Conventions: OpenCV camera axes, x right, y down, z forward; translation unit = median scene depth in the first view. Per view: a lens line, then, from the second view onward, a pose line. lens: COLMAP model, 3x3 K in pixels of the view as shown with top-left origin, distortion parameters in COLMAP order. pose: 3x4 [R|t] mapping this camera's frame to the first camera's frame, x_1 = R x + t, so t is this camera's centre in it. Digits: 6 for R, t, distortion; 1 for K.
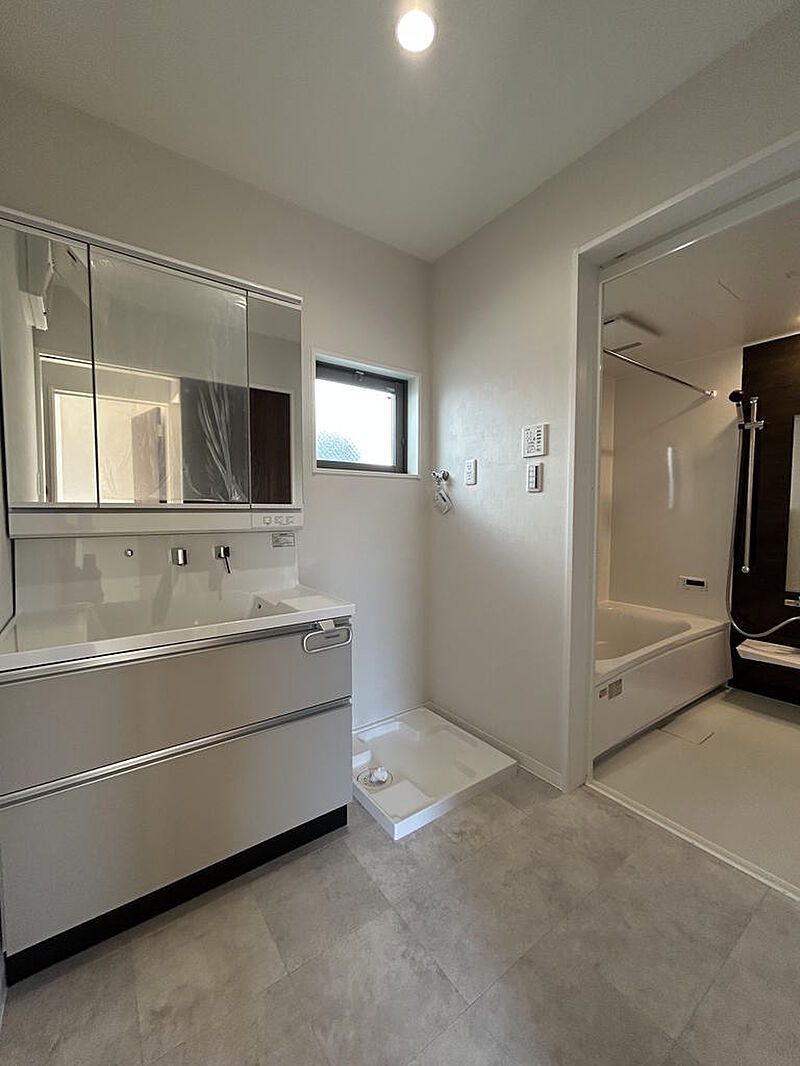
lens RADIAL K [[430.4, 0, 398.9], [0, 430.4, 536.3], [0, 0, 1]] dist [-0.002841, -0.000807]
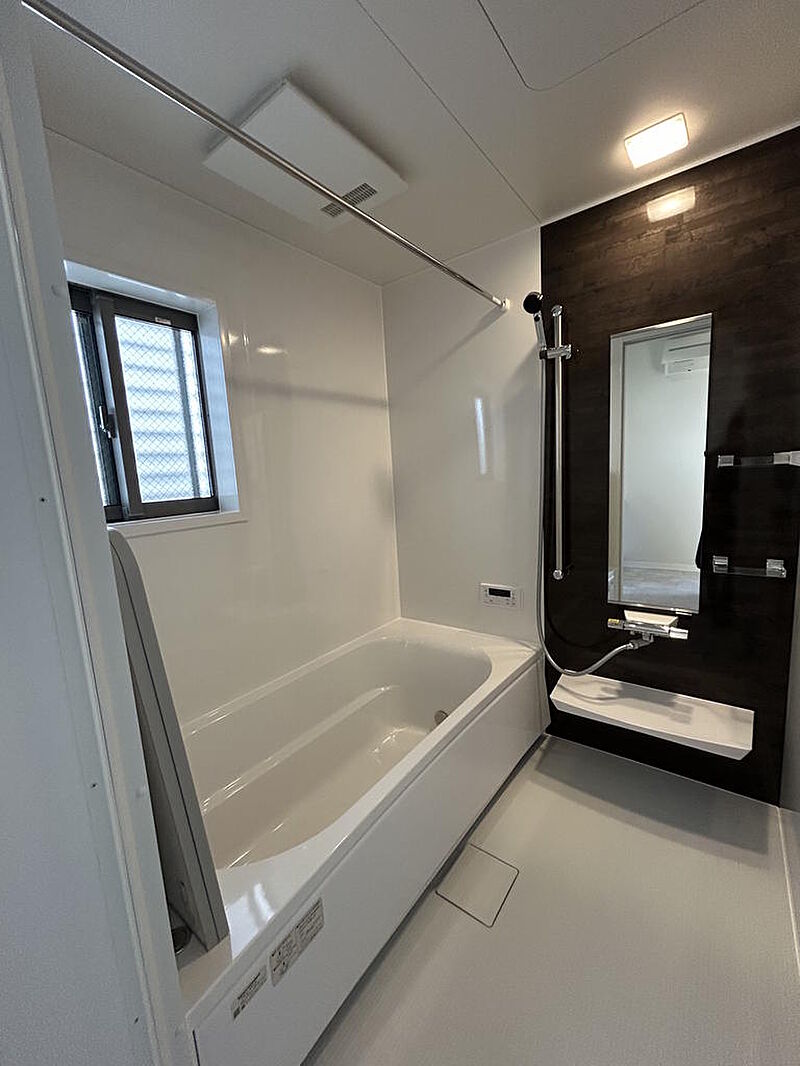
lens RADIAL K [[430.4, 0, 401.0], [0, 430.4, 530.9], [0, 0, 1]] dist [-0.002841, -0.000807]
pose [[0.953012, -0.095762, 0.287398, 0.377765], [0.072175, 0.993177, 0.091599, -0.070269], [-0.294209, -0.066552, 0.953421, 0.426206]]
